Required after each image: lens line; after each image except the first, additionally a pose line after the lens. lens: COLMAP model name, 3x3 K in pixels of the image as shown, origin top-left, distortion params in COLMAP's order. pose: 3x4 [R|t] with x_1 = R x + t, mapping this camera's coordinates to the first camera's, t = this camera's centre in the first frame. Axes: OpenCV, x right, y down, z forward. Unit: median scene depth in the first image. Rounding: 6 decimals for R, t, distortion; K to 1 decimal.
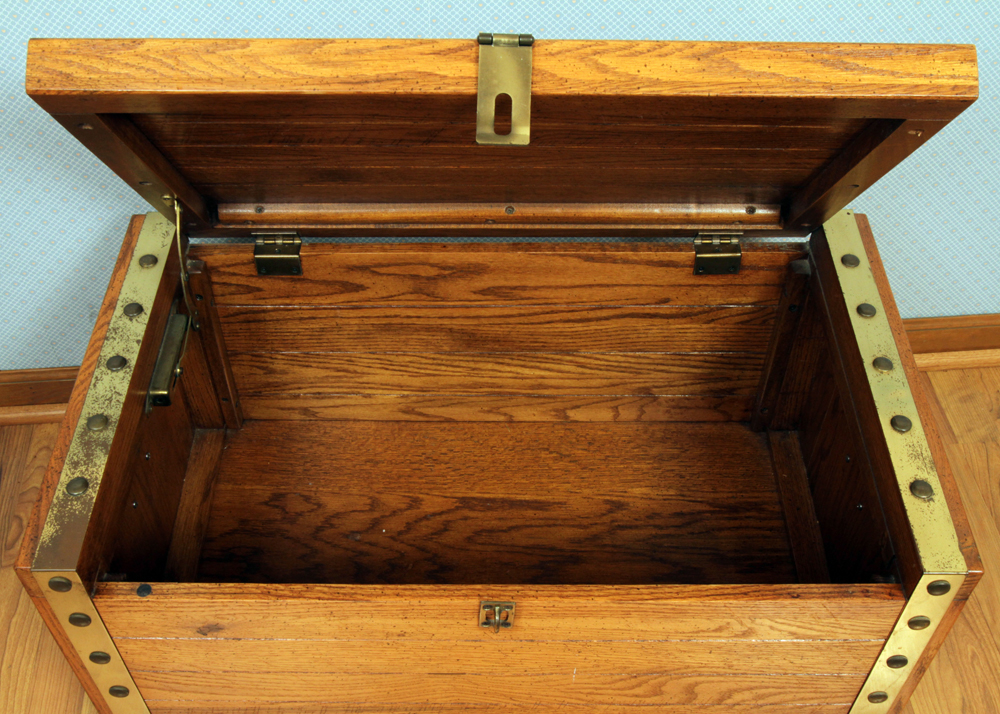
lens RADIAL K [[1126.5, 0, 504.4], [0, 1126.5, 360.2], [0, 0, 1]] dist [-0.042786, 0.000000]
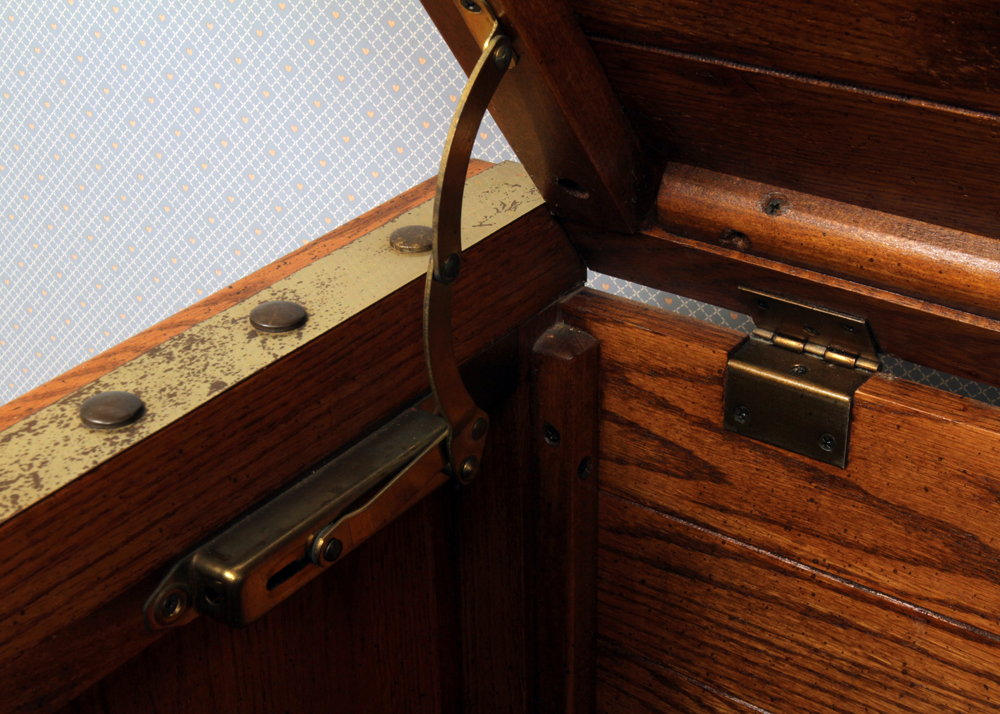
lens RADIAL K [[1652.2, 0, 496.9], [0, 1652.2, 358.4], [0, 0, 1]] dist [-0.012237, 0.000000]
pose [[0.799412, 0.261940, -0.540673, -0.094966], [-0.417345, 0.889480, -0.186138, 0.202397], [0.432161, 0.374449, 0.820381, 4.350836]]
